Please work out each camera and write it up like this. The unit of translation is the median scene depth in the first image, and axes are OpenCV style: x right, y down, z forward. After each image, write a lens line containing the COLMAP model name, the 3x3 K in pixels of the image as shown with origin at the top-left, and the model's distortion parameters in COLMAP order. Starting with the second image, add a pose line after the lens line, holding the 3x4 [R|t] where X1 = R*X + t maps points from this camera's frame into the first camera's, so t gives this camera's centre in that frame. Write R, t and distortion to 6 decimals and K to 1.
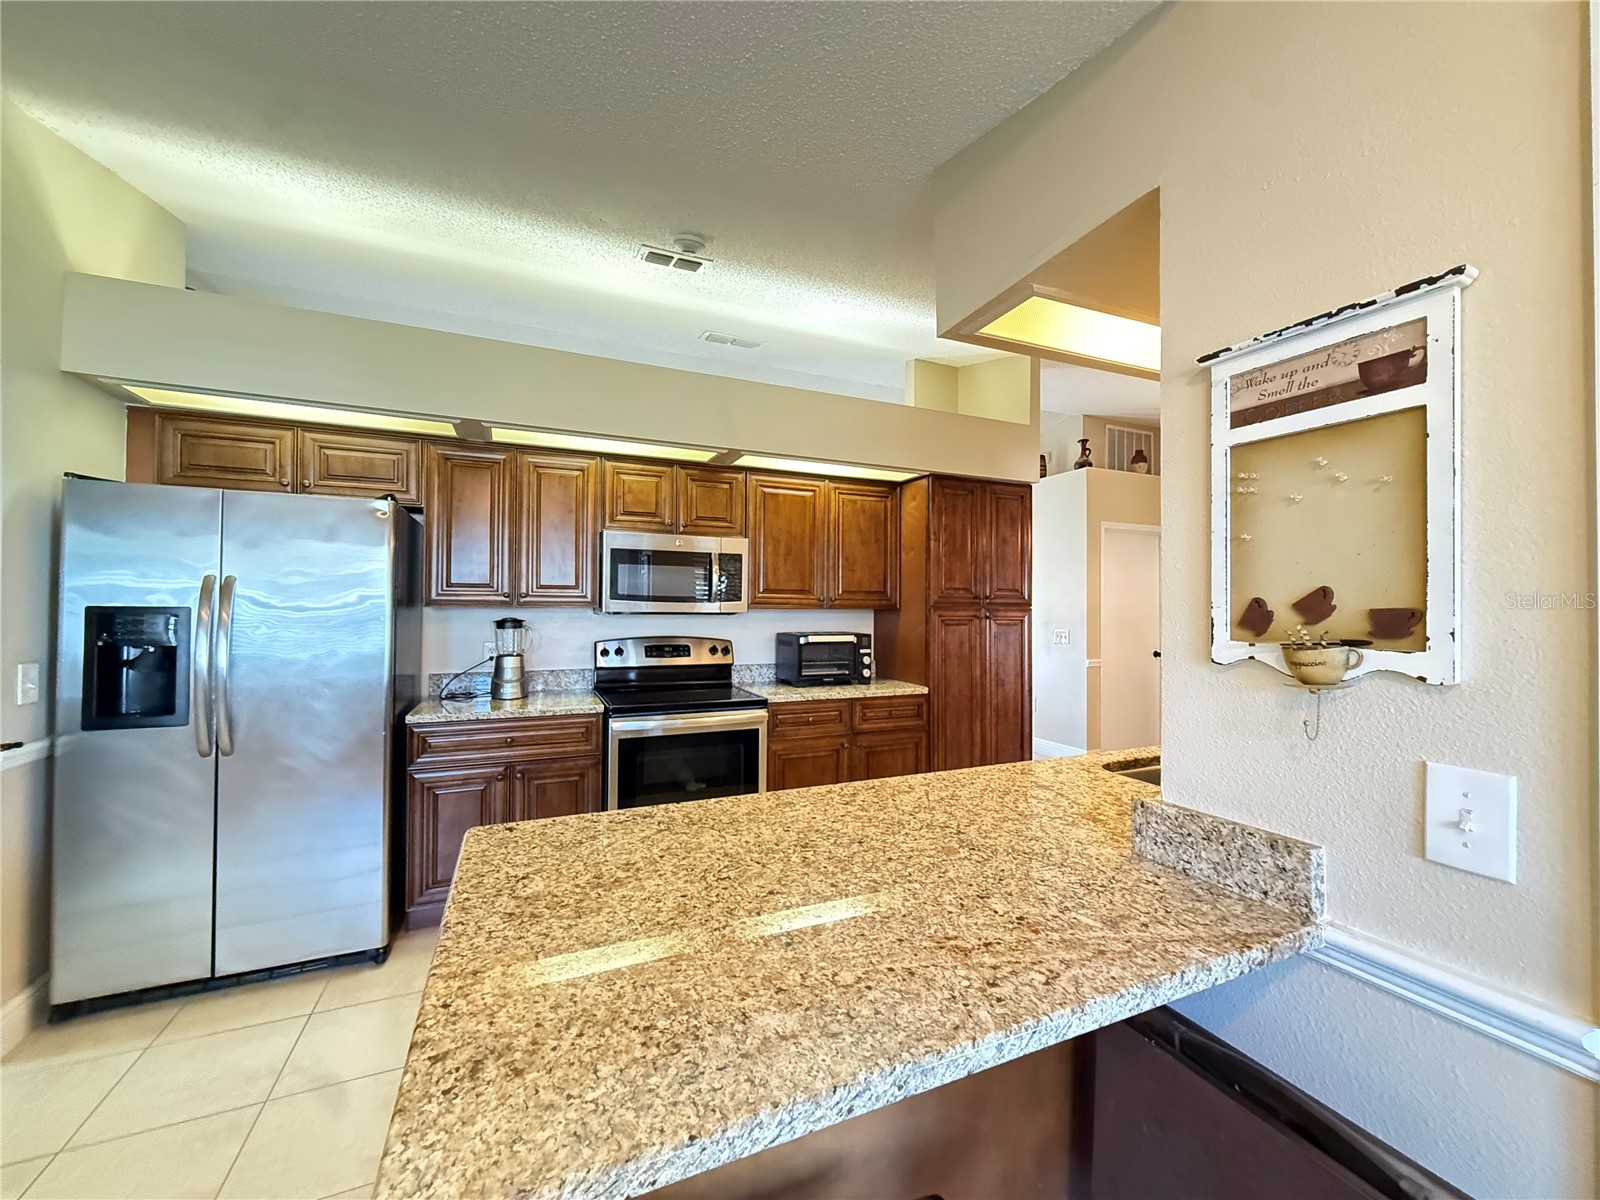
lens RADIAL K [[635.9, 0, 804.0], [0, 635.9, 600.0], [0, 0, 1]] dist [0.000222, 0.000122]
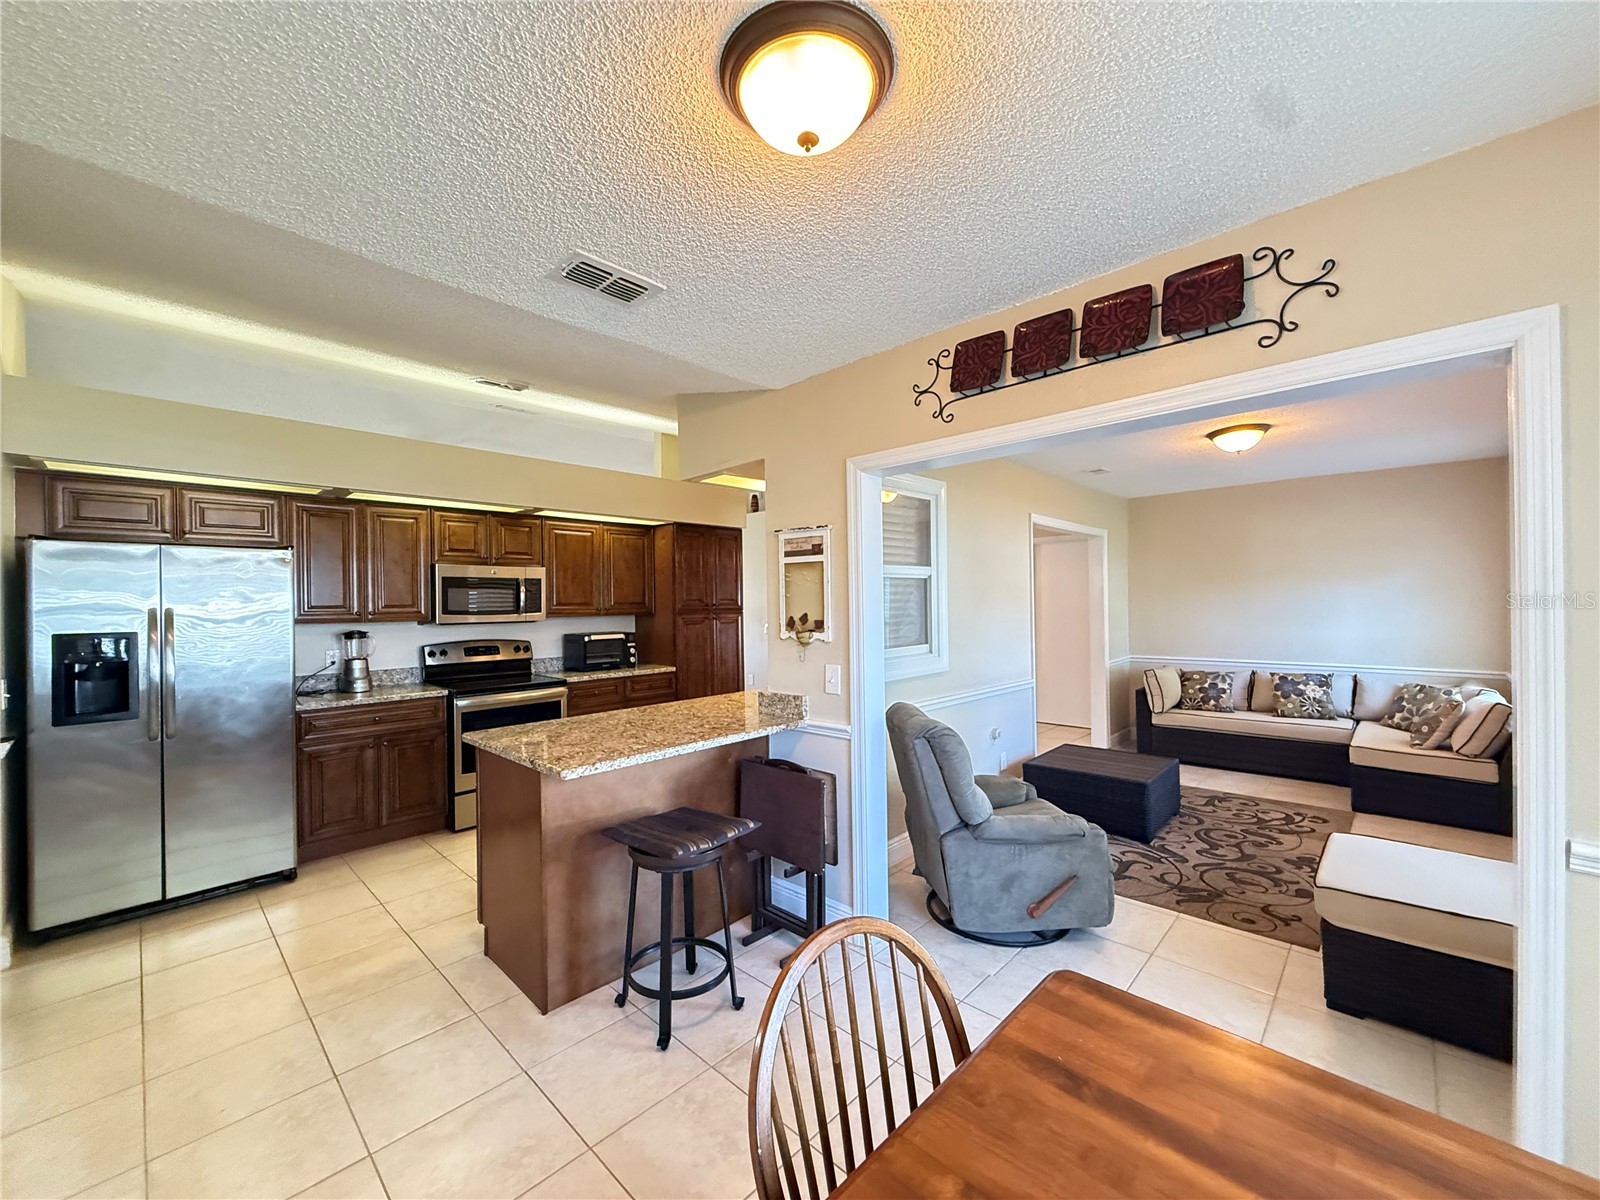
lens RADIAL K [[635.2, 0, 795.7], [0, 635.2, 602.2], [0, 0, 1]] dist [-0.000190, 0.000028]
pose [[0.924820, -0.019428, 0.379908, -0.120835], [0.015215, 0.999785, 0.014088, -0.034502], [-0.380100, -0.007249, 0.924917, -0.542793]]
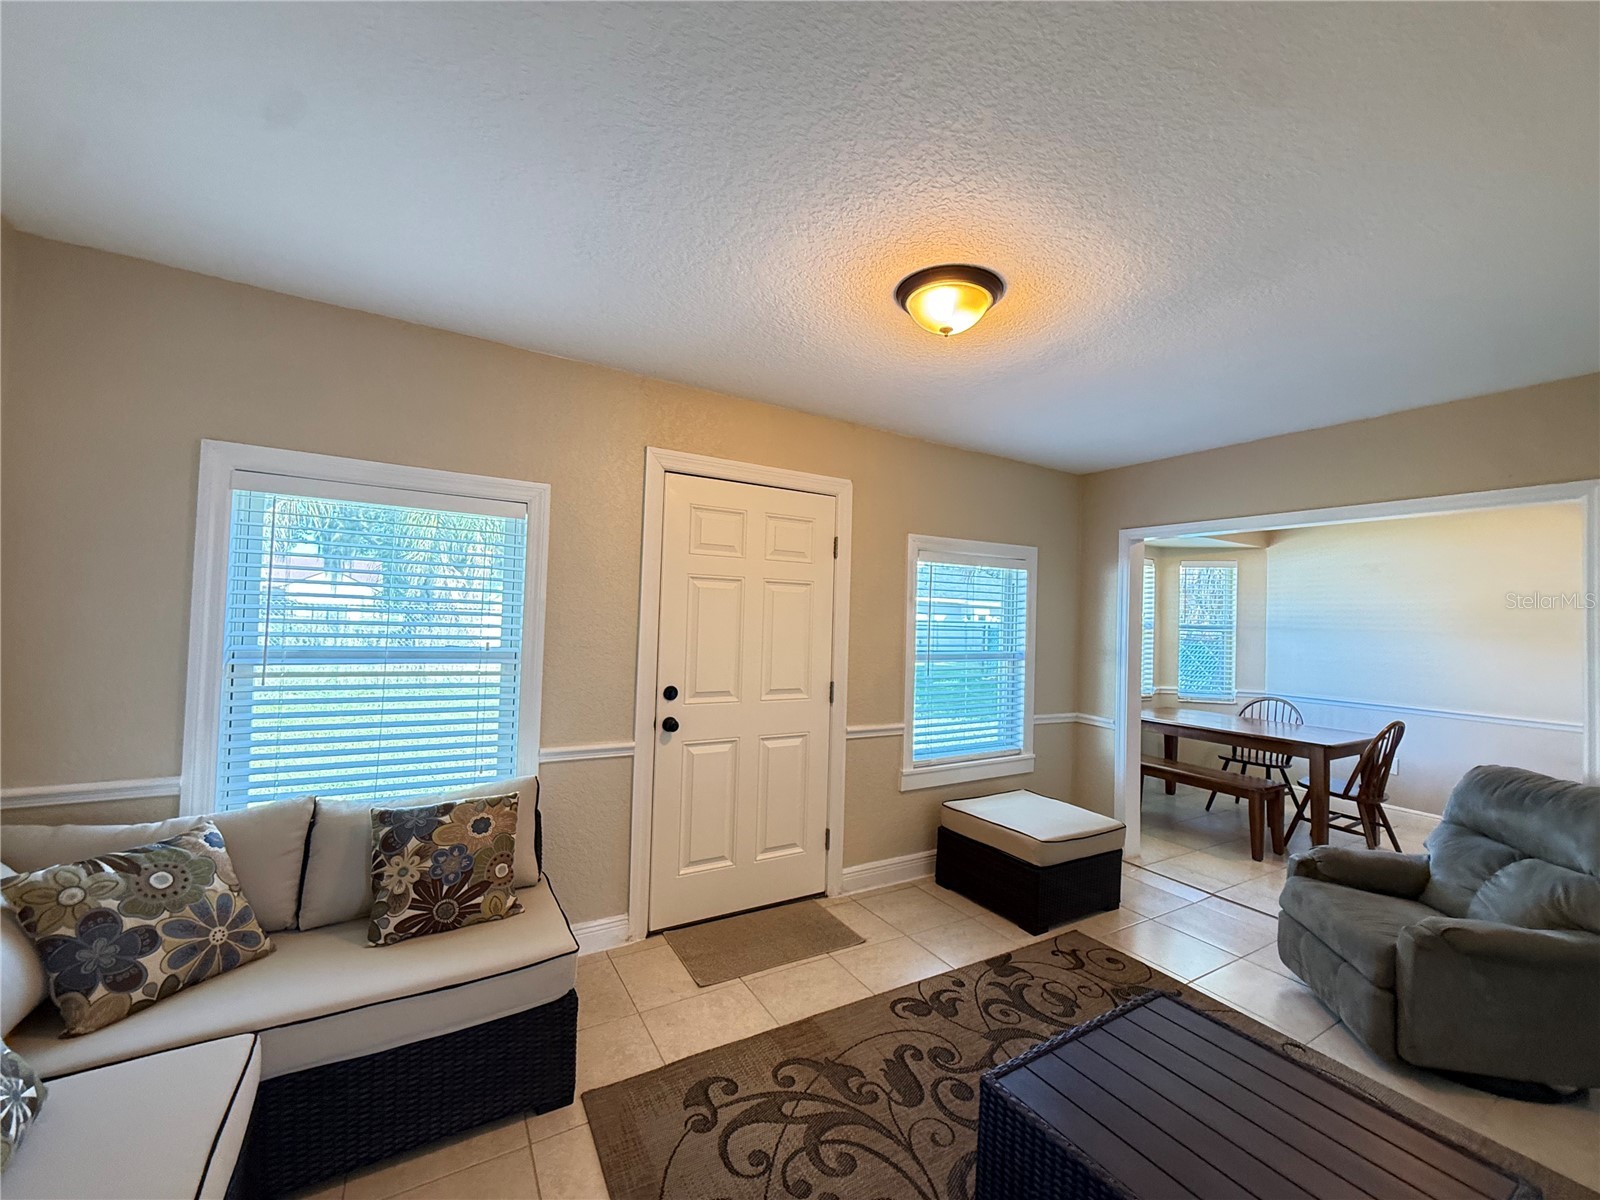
lens RADIAL K [[635.9, 0, 804.0], [0, 635.9, 600.0], [0, 0, 1]] dist [0.000222, 0.000122]
pose [[-0.991846, -0.041352, -0.120548, 1.344169], [-0.036665, 0.998492, -0.040847, 0.001206], [0.122055, -0.036094, -0.991867, 0.864253]]
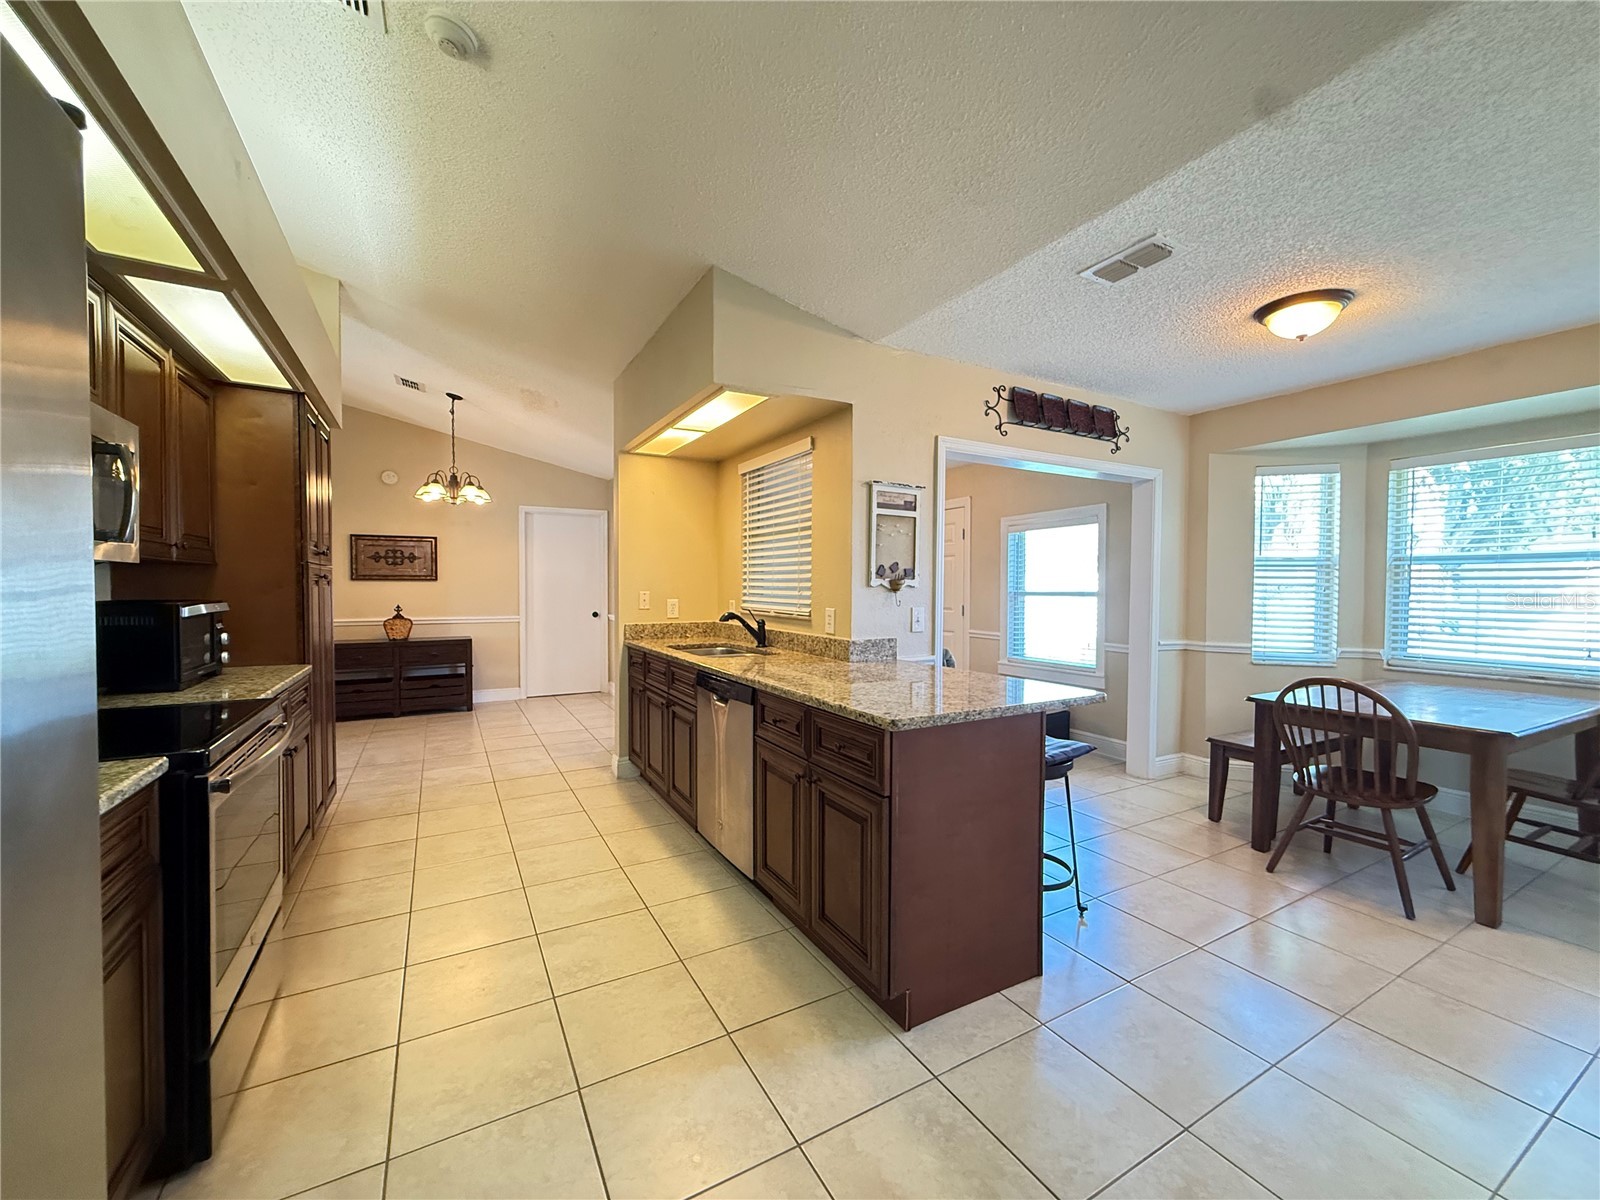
lens RADIAL K [[635.2, 0, 795.7], [0, 635.2, 602.2], [0, 0, 1]] dist [-0.000190, 0.000028]
pose [[-0.093876, -0.031975, 0.995070, -0.739461], [-0.016968, 0.999390, 0.030513, 0.028996], [-0.995439, -0.014020, -0.094362, 0.537954]]
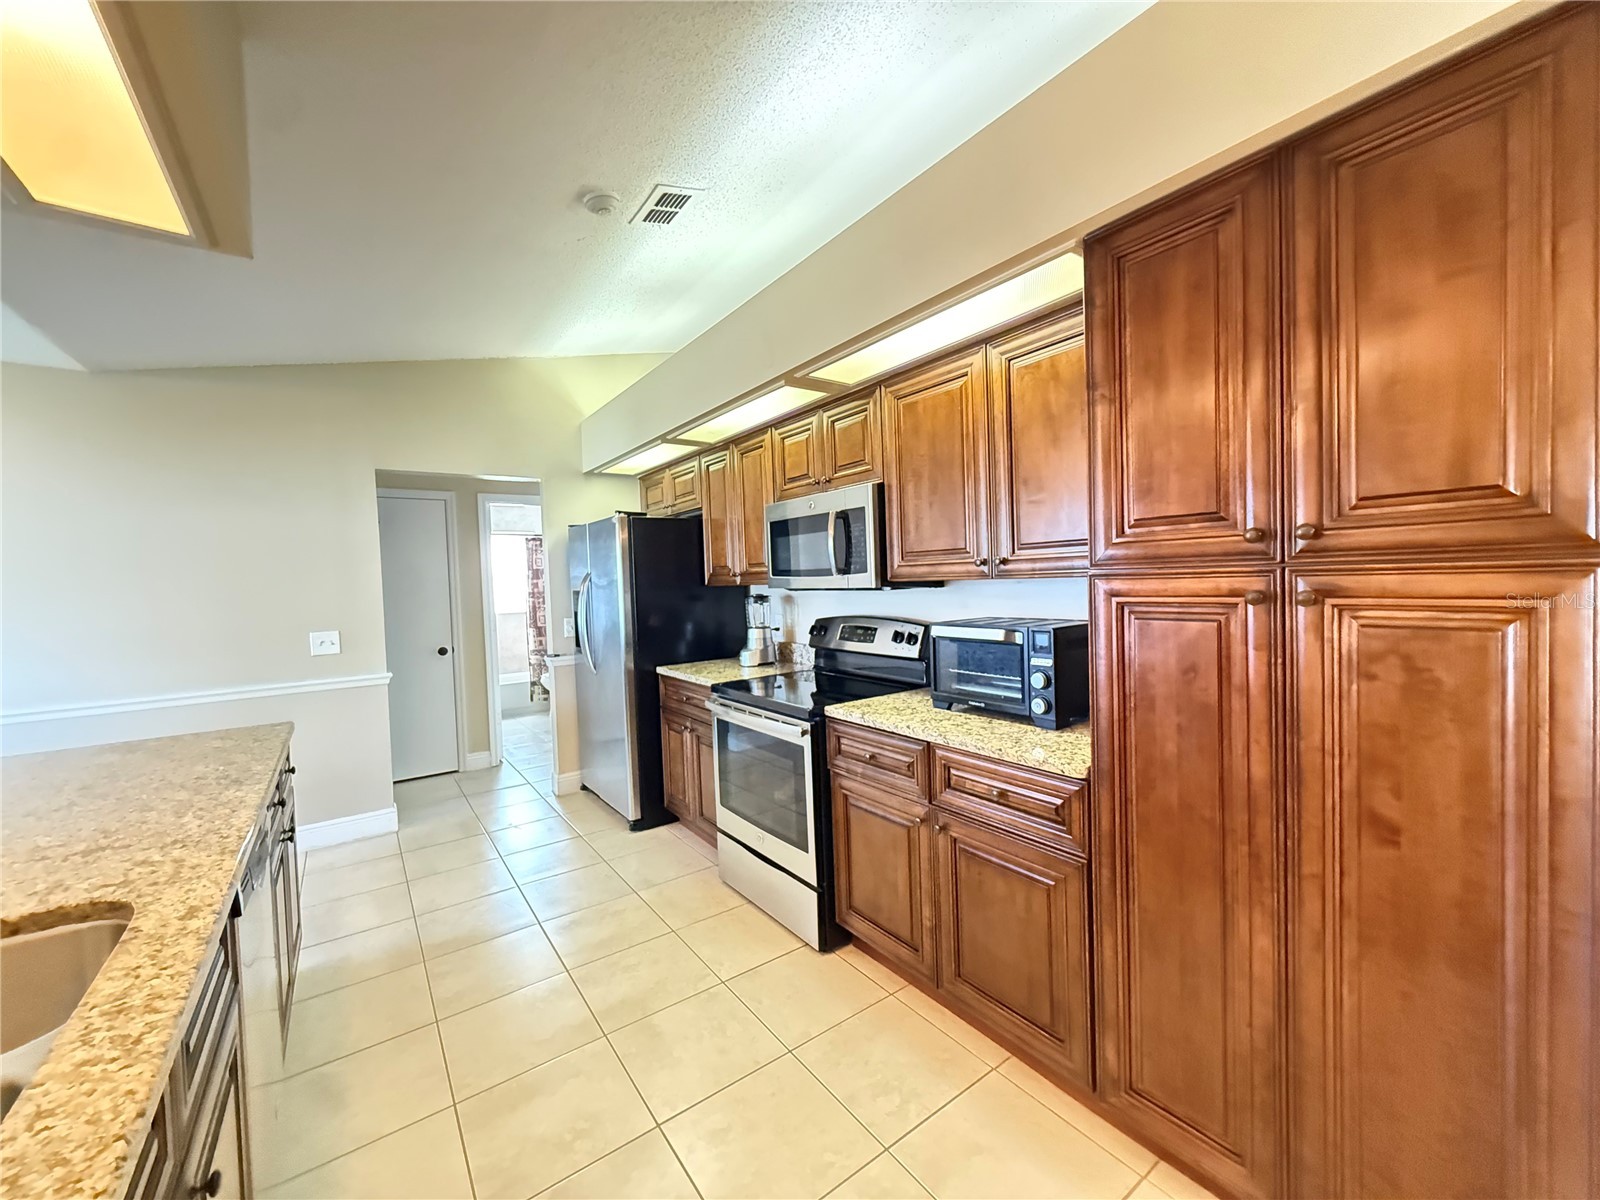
lens RADIAL K [[631.9, 0, 800.0], [0, 631.9, 600.0], [0, 0, 1]] dist [0.000149, 0.000020]
pose [[0.207580, 0.018429, -0.978044, 0.637007], [0.048556, 0.998396, 0.029118, 0.010088], [0.977012, -0.053534, 0.206353, 0.841649]]
